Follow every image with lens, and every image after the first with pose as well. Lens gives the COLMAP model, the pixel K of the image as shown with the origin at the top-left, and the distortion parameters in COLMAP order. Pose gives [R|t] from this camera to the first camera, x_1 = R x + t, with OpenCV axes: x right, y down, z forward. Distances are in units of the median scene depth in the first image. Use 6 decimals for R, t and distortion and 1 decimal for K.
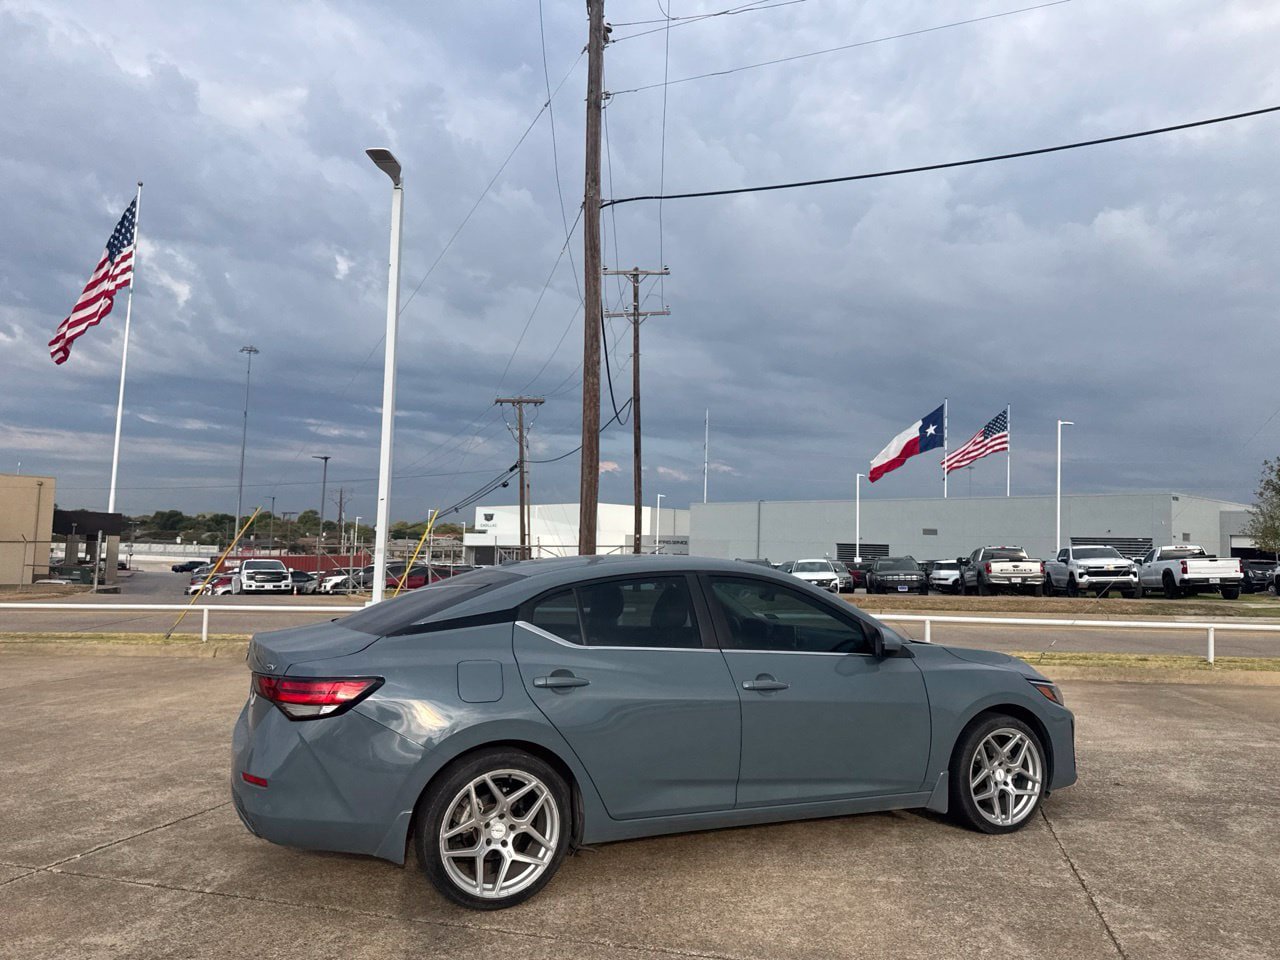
lens RADIAL K [[897.8, 0, 635.1], [0, 897.8, 487.2], [0, 0, 1]] dist [0.072452, -0.102918]
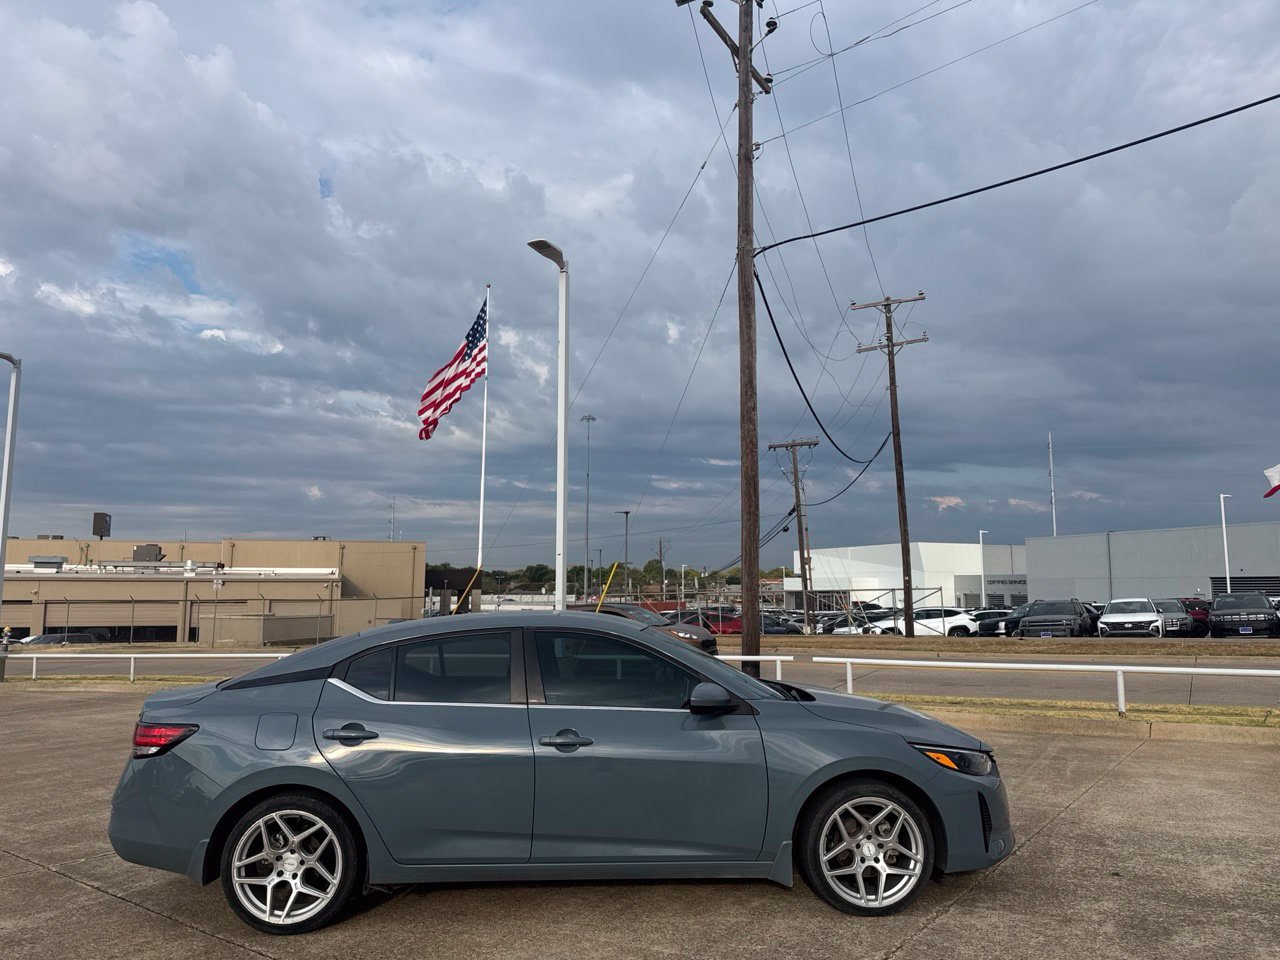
lens RADIAL K [[891.8, 0, 634.2], [0, 891.8, 500.6], [0, 0, 1]] dist [0.068224, -0.080066]
pose [[0.931896, -0.062609, -0.357281, 0.175718], [0.050477, 0.997791, -0.043189, -0.000769], [0.359196, 0.022213, 0.932998, 0.024267]]
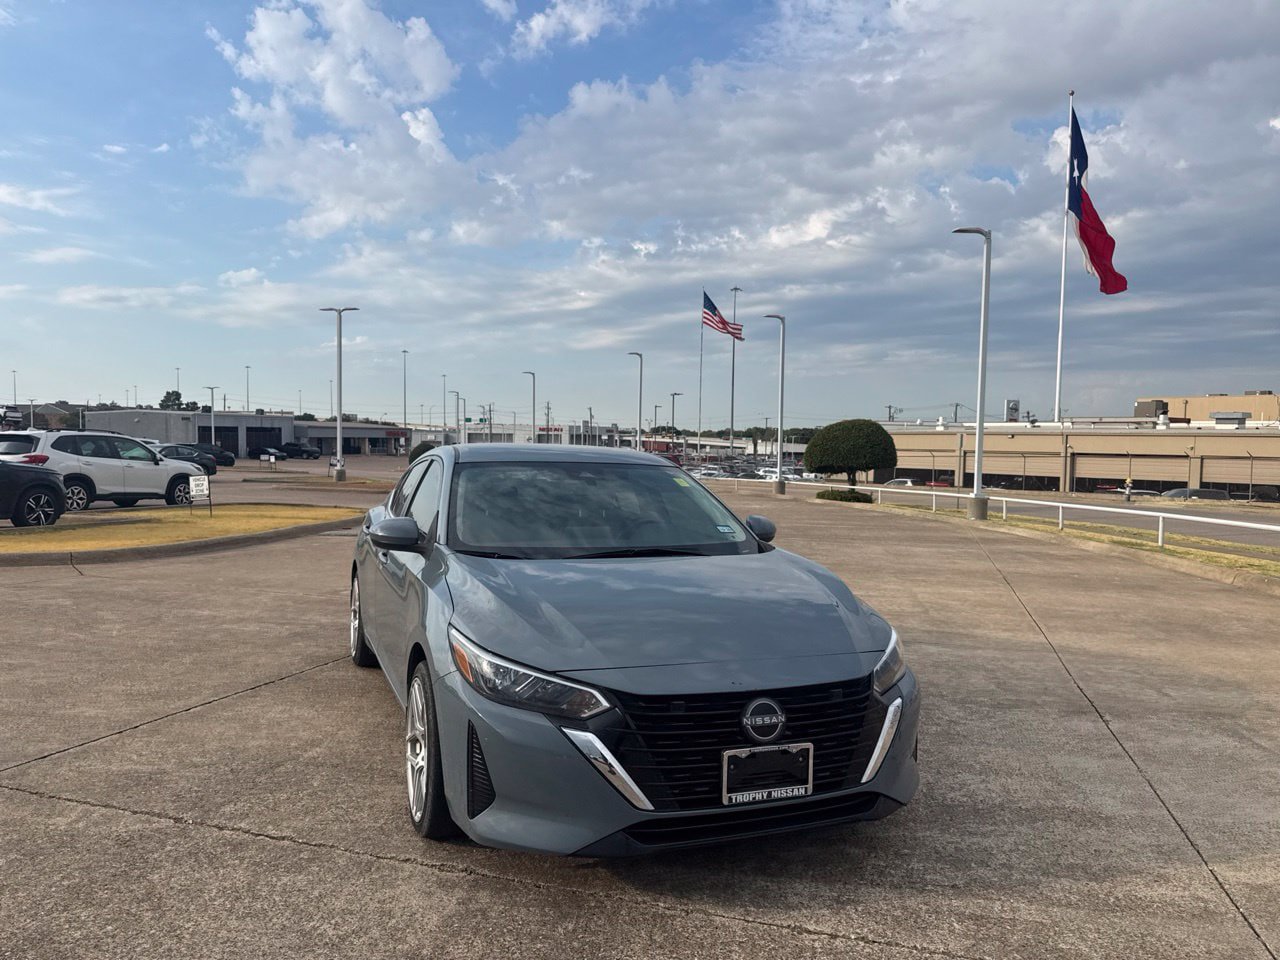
lens RADIAL K [[901.9, 0, 634.1], [0, 901.9, 499.9], [0, 0, 1]] dist [0.032498, -0.042085]
pose [[-0.027196, 0.039456, -0.998851, 0.358627], [0.054178, 0.997810, 0.037940, 0.037418], [0.998161, -0.053084, -0.029274, 0.395855]]
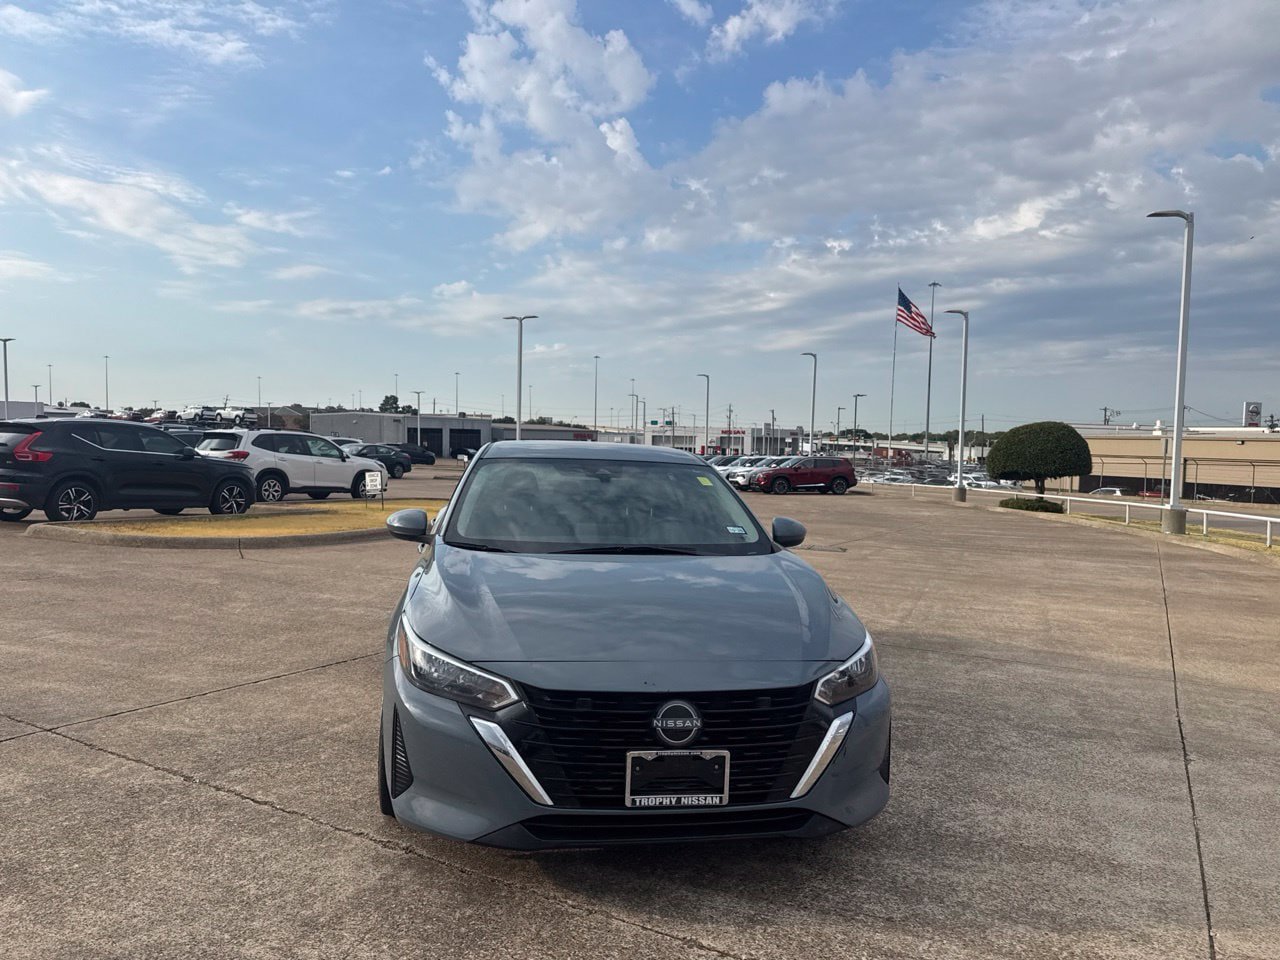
lens RADIAL K [[891.6, 0, 630.5], [0, 891.6, 506.3], [0, 0, 1]] dist [0.099744, -0.145379]
pose [[-0.235147, 0.040830, -0.971102, 0.348869], [0.039041, 0.998708, 0.032537, 0.041521], [0.971175, -0.030262, -0.236437, 0.451868]]
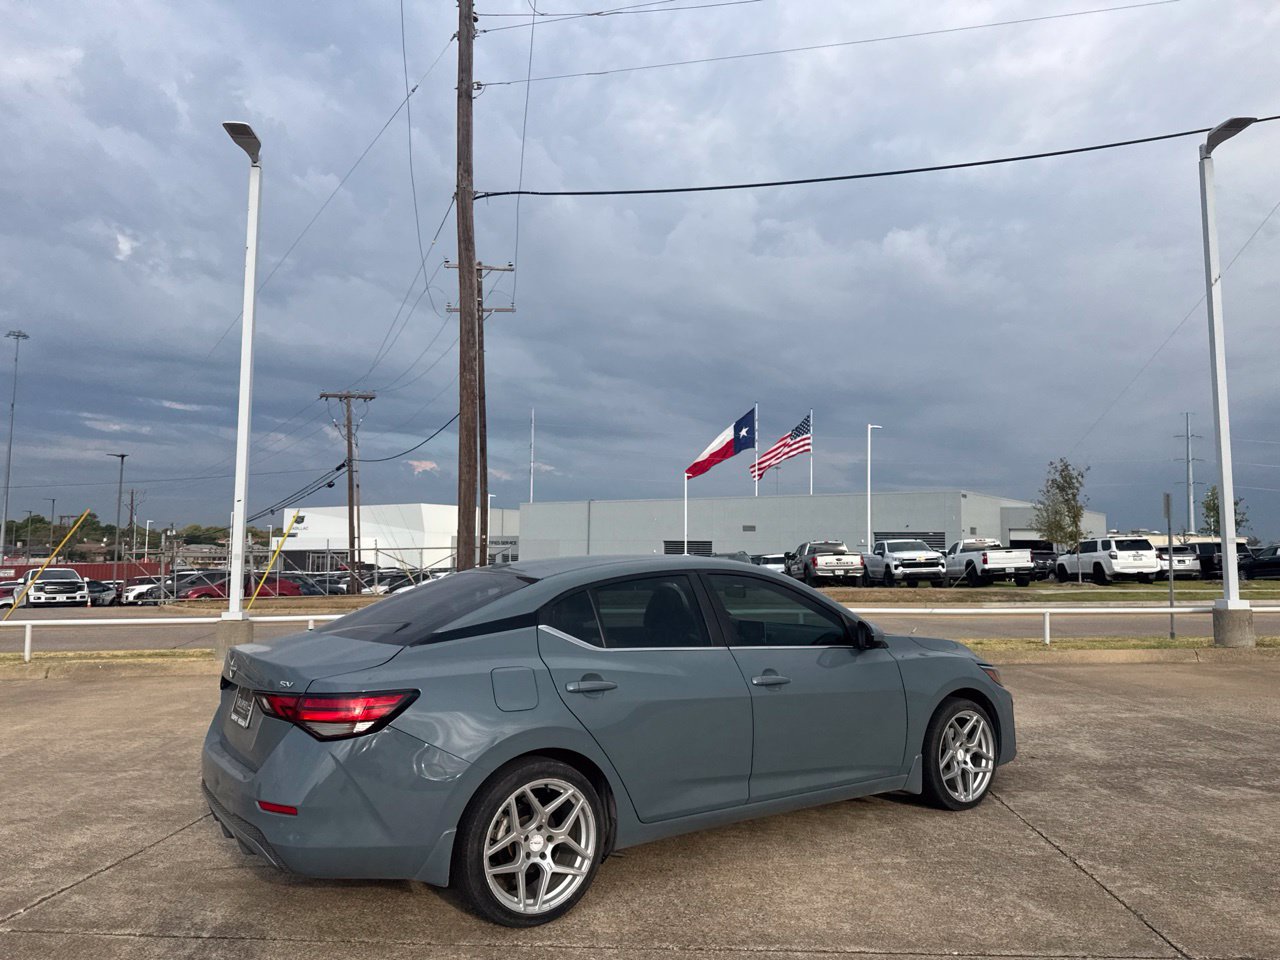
lens RADIAL K [[897.8, 0, 635.1], [0, 897.8, 487.2], [0, 0, 1]] dist [0.072452, -0.102918]
pose [[0.980176, -0.002439, 0.198116, -0.061635], [0.002351, 0.999997, 0.000676, 0.000190], [-0.198117, -0.000197, 0.980178, 0.009593]]
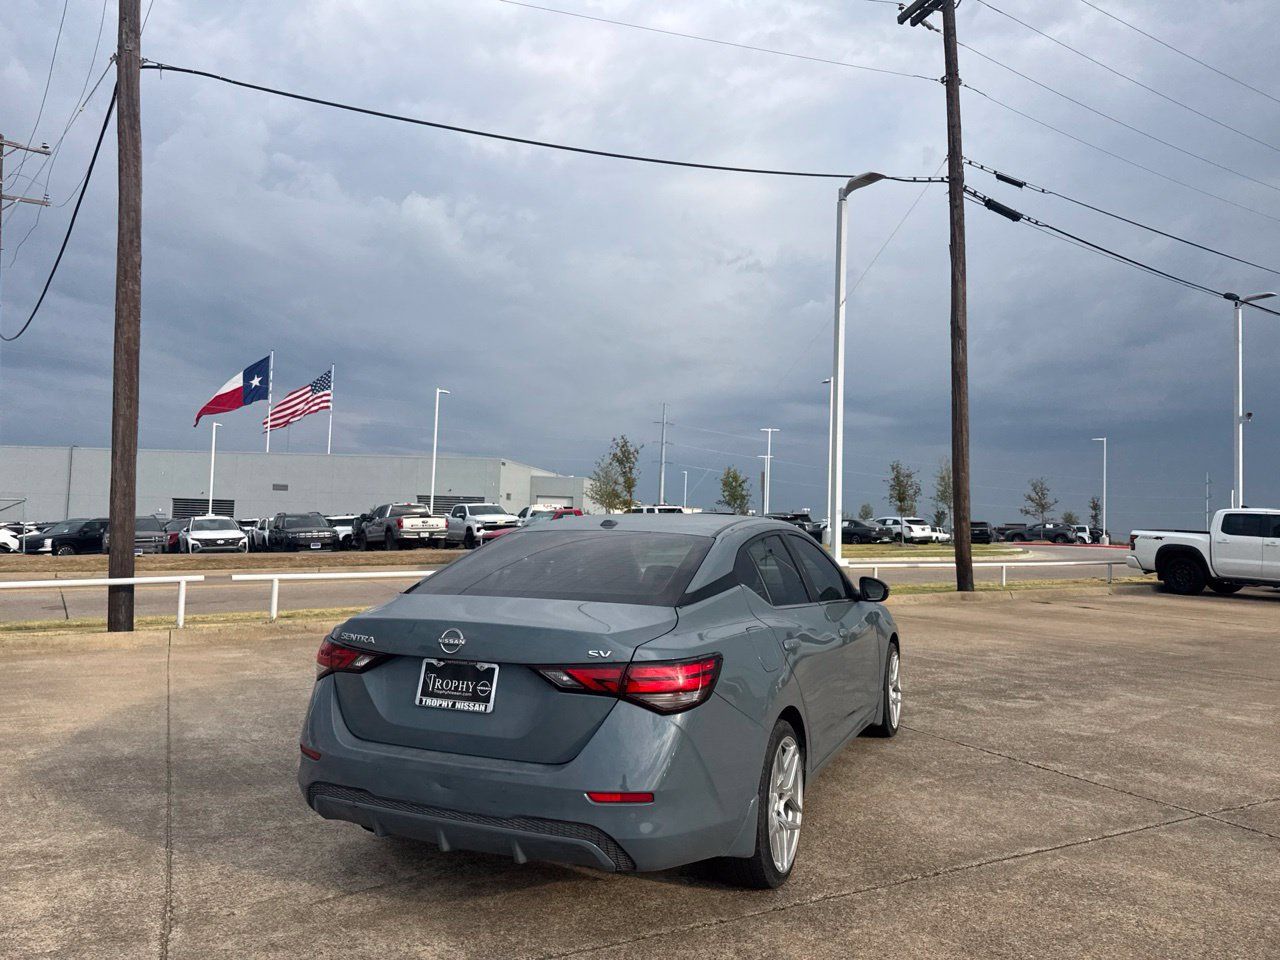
lens RADIAL K [[897.8, 0, 635.1], [0, 897.8, 487.2], [0, 0, 1]] dist [0.072452, -0.102918]
pose [[0.743764, 0.024042, 0.668010, -0.234322], [-0.056451, 0.998042, 0.026932, 0.008186], [-0.666054, -0.057741, 0.743665, 0.106554]]
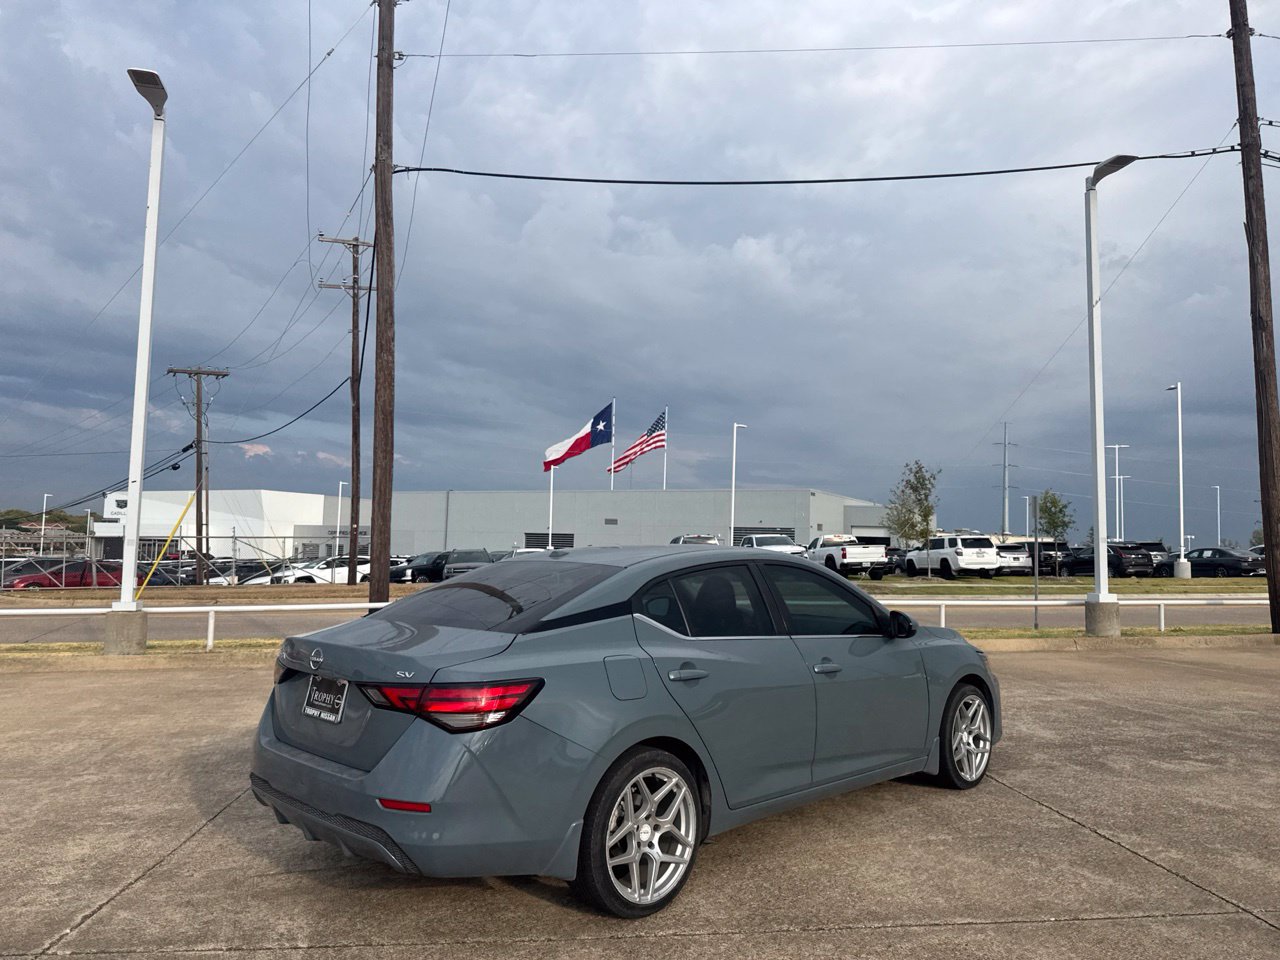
lens RADIAL K [[897.8, 0, 635.1], [0, 897.8, 487.2], [0, 0, 1]] dist [0.072452, -0.102918]
pose [[0.934300, 0.018674, 0.355997, -0.131417], [-0.022671, 0.999718, 0.007059, 0.002151], [-0.355765, -0.014666, 0.934460, 0.030304]]
